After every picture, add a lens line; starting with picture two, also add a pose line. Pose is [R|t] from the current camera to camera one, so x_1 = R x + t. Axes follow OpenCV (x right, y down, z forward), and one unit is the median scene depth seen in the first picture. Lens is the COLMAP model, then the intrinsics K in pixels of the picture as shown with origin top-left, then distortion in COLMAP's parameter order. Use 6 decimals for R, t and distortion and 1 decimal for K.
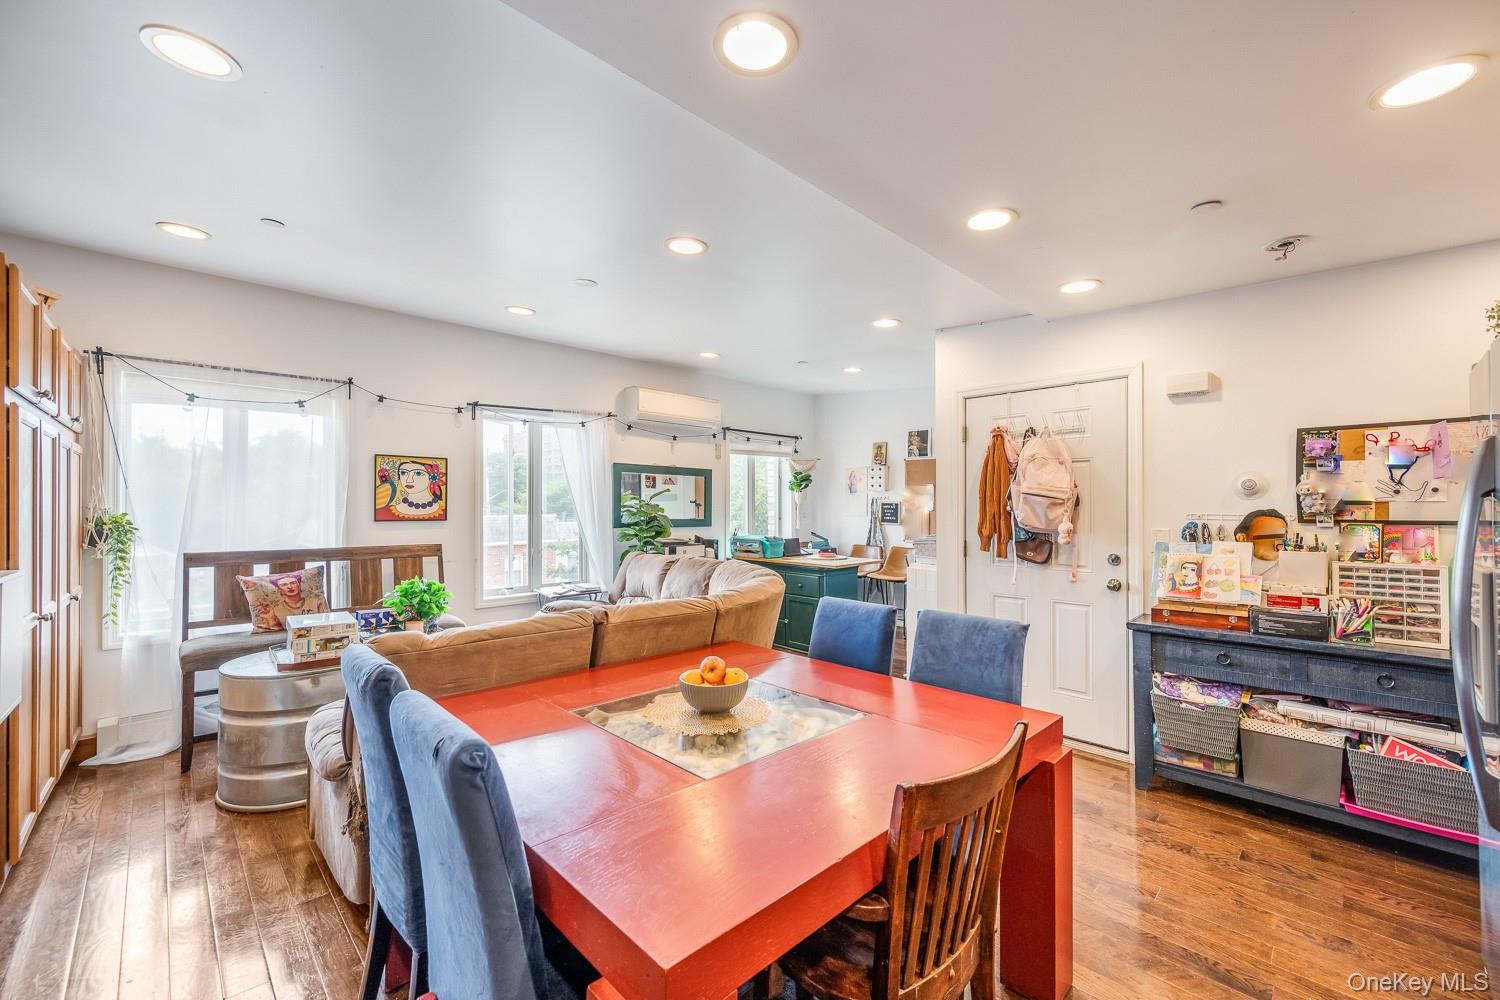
lens RADIAL K [[609.7, 0, 747.8], [0, 609.7, 500.5], [0, 0, 1]] dist [0.002736, -0.000654]
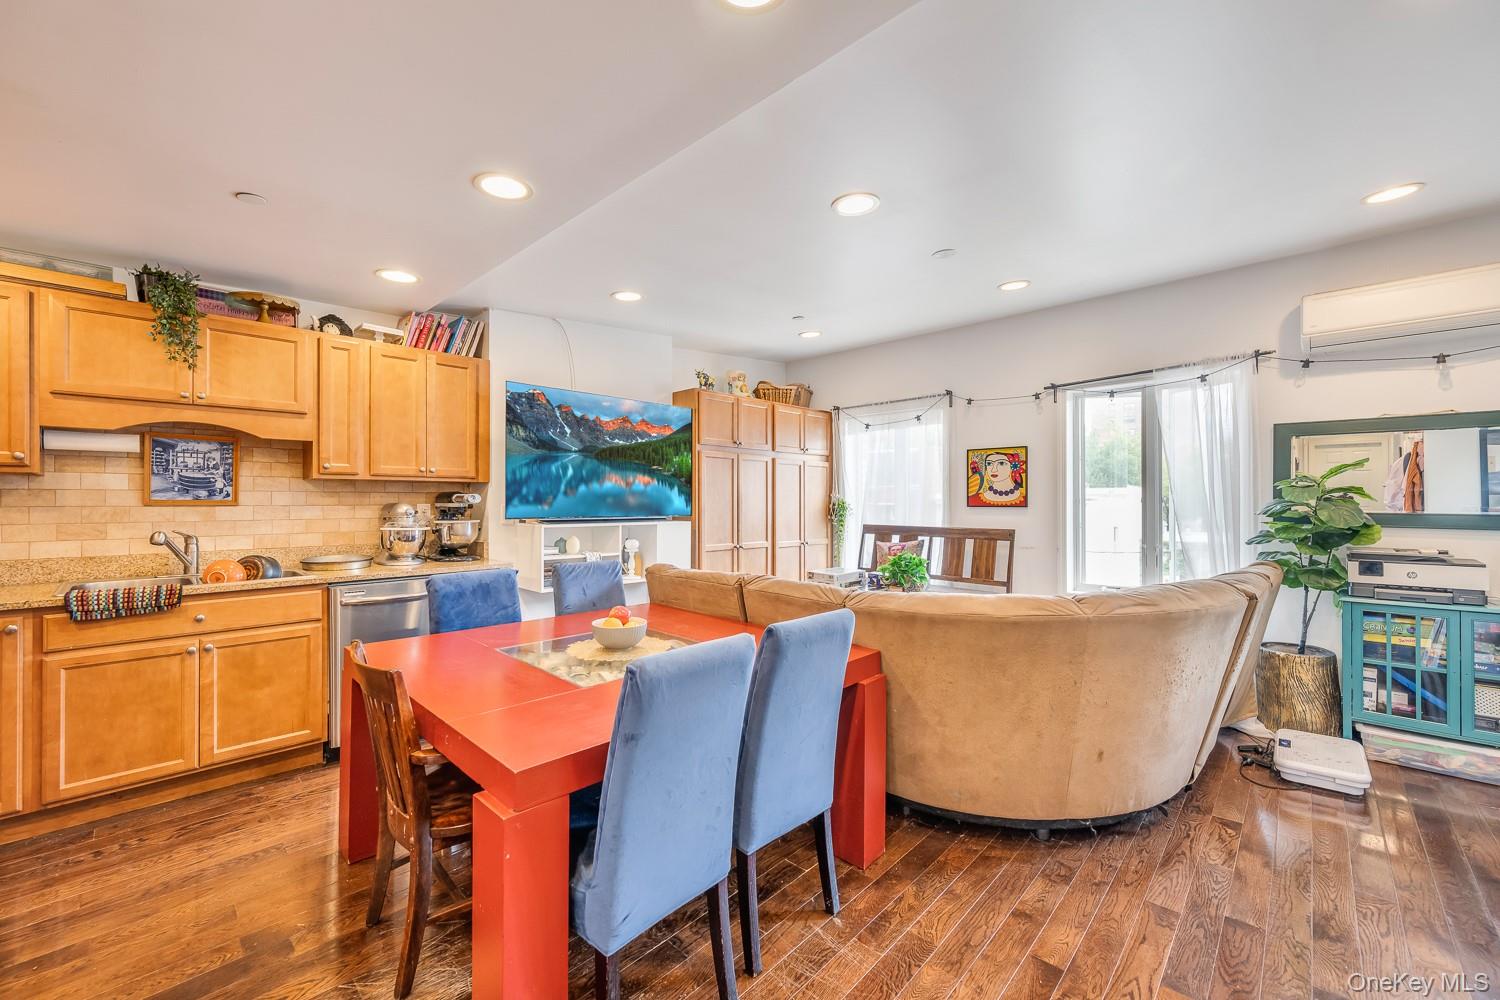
lens RADIAL K [[591.1, 0, 762.9], [0, 591.1, 493.2], [0, 0, 1]] dist [0.001913, -0.000348]
pose [[0.043330, -0.014704, -0.998953, 0.349591], [0.009897, 0.999849, -0.014288, 0.014103], [0.999012, -0.009267, 0.043469, 0.381257]]
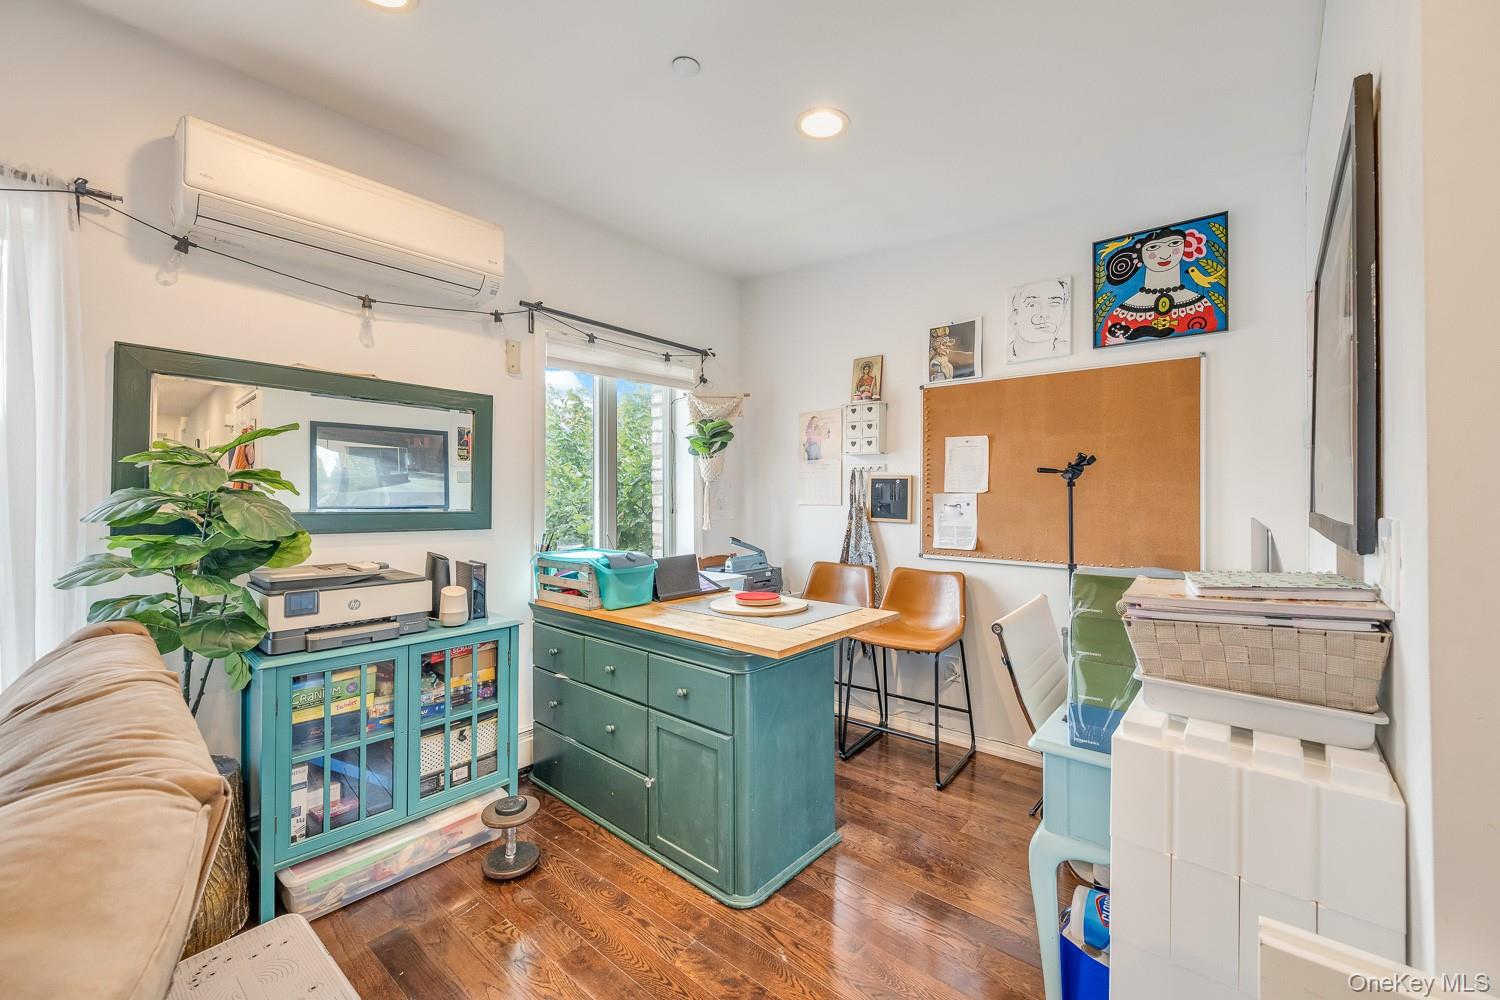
lens RADIAL K [[609.7, 0, 759.2], [0, 609.7, 496.1], [0, 0, 1]] dist [0.002736, -0.000654]
pose [[0.994379, 0.000304, 0.105875, 0.083834], [-0.000605, 0.999996, 0.002813, 0.018686], [-0.105874, -0.002861, 0.994375, 0.568230]]
